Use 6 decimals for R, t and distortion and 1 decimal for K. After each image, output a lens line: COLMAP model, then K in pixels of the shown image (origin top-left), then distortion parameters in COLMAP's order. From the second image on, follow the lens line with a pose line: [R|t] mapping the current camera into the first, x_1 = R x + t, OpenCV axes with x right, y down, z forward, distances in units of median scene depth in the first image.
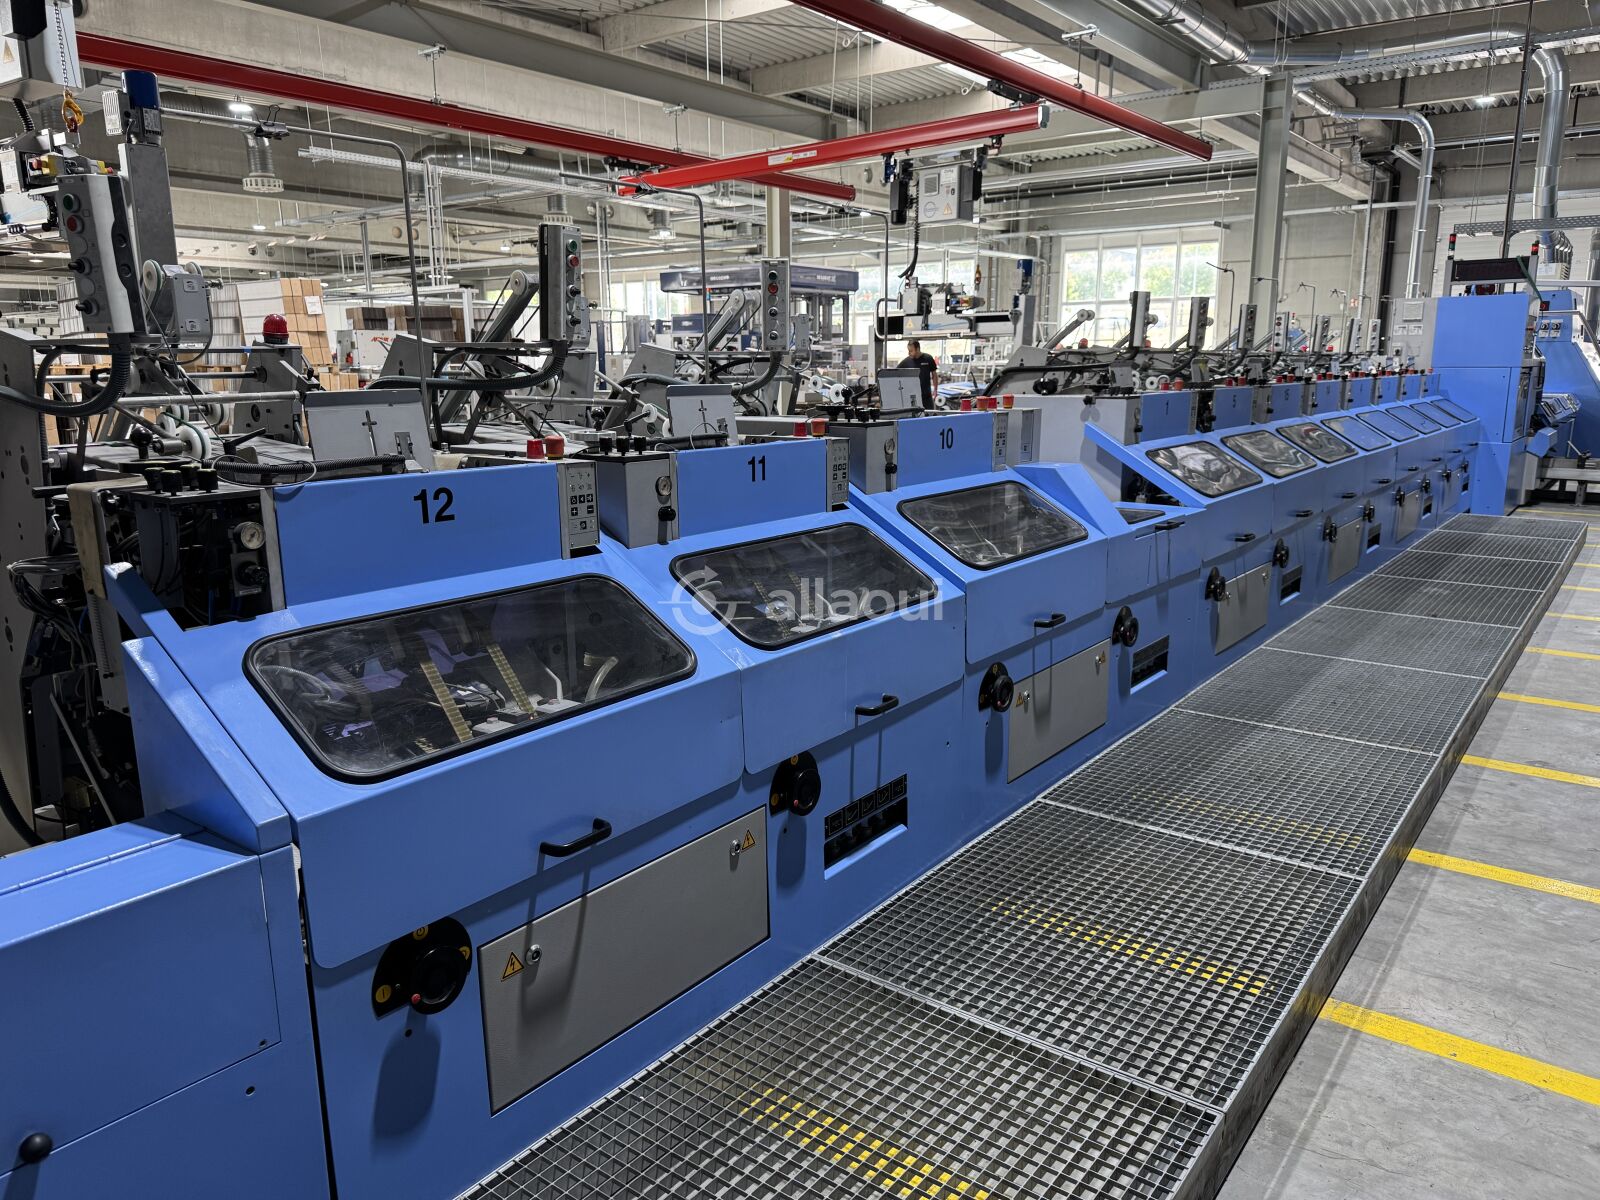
lens RADIAL K [[1142.1, 0, 802.4], [0, 1142.1, 605.1], [0, 0, 1]] dist [0.019151, -0.030853]
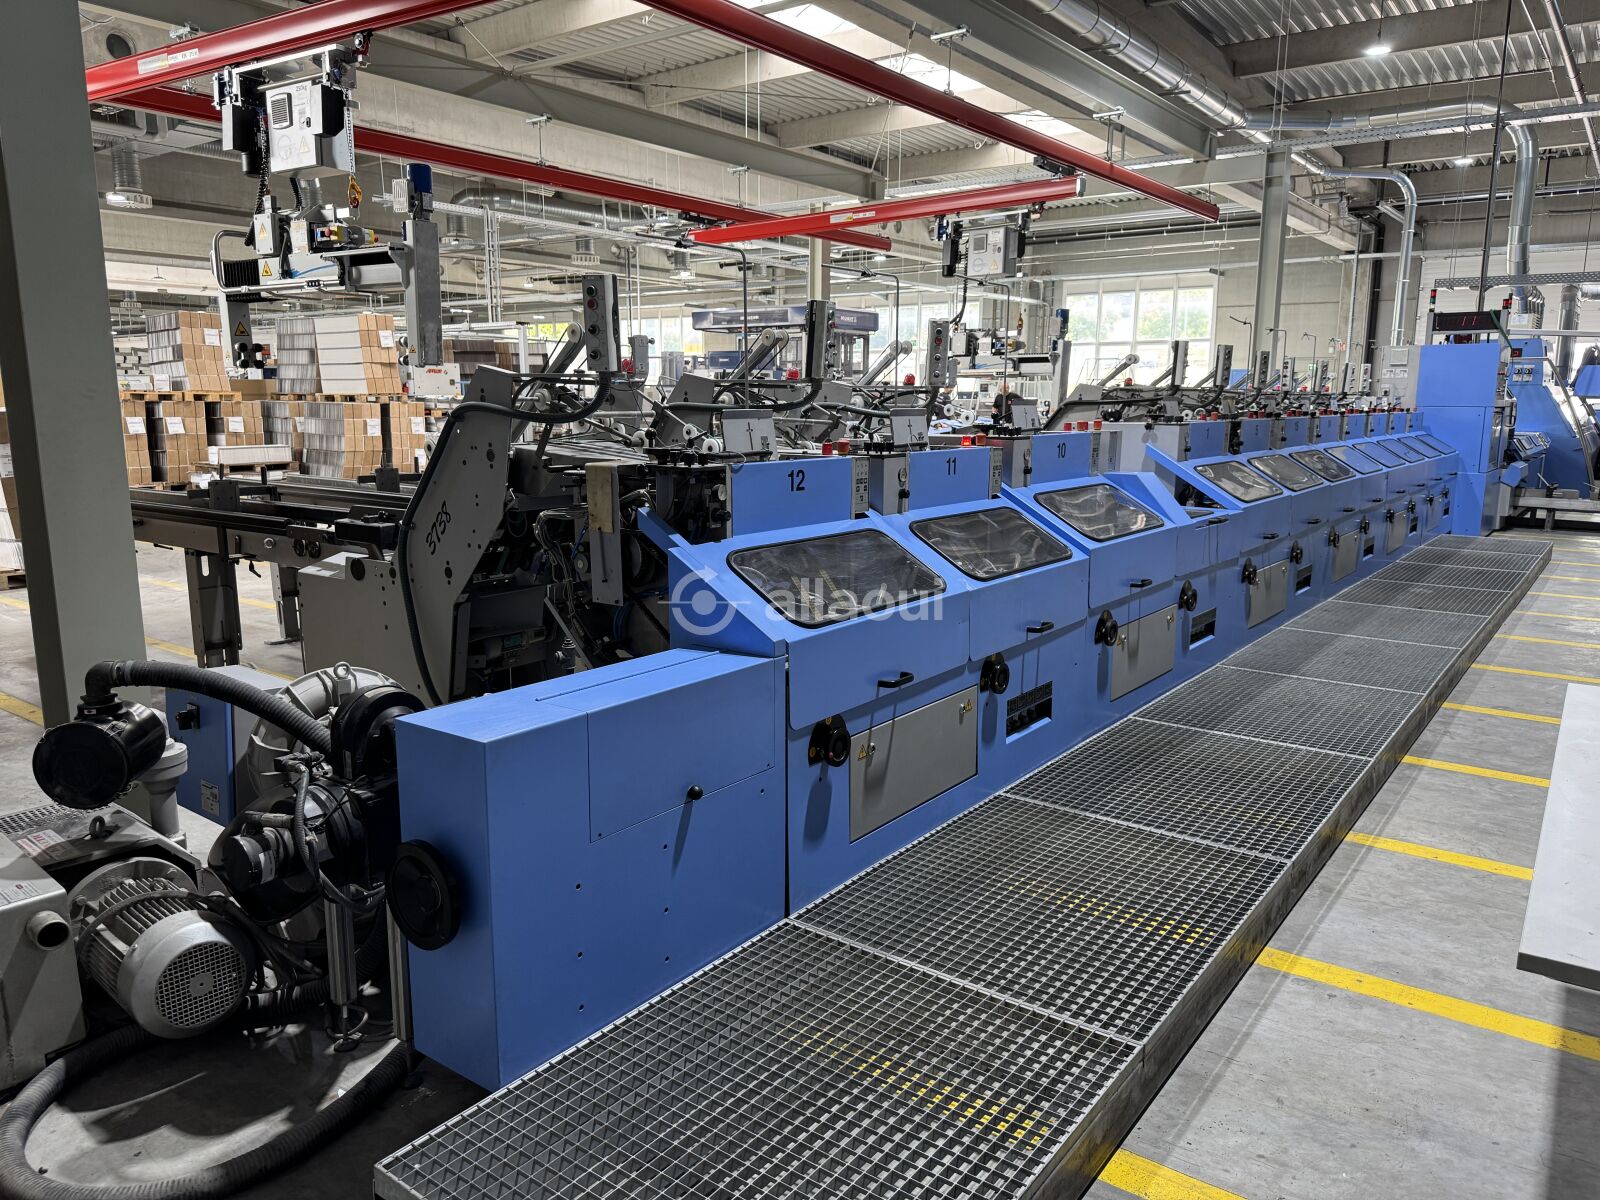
lens RADIAL K [[1136.5, 0, 801.2], [0, 1136.5, 601.5], [0, 0, 1]] dist [0.038910, -0.063340]
pose [[0.999918, 0.009847, 0.008150, -0.072491], [-0.009580, 0.999436, -0.032180, 0.030170], [-0.008463, 0.032100, 0.999449, -0.130545]]
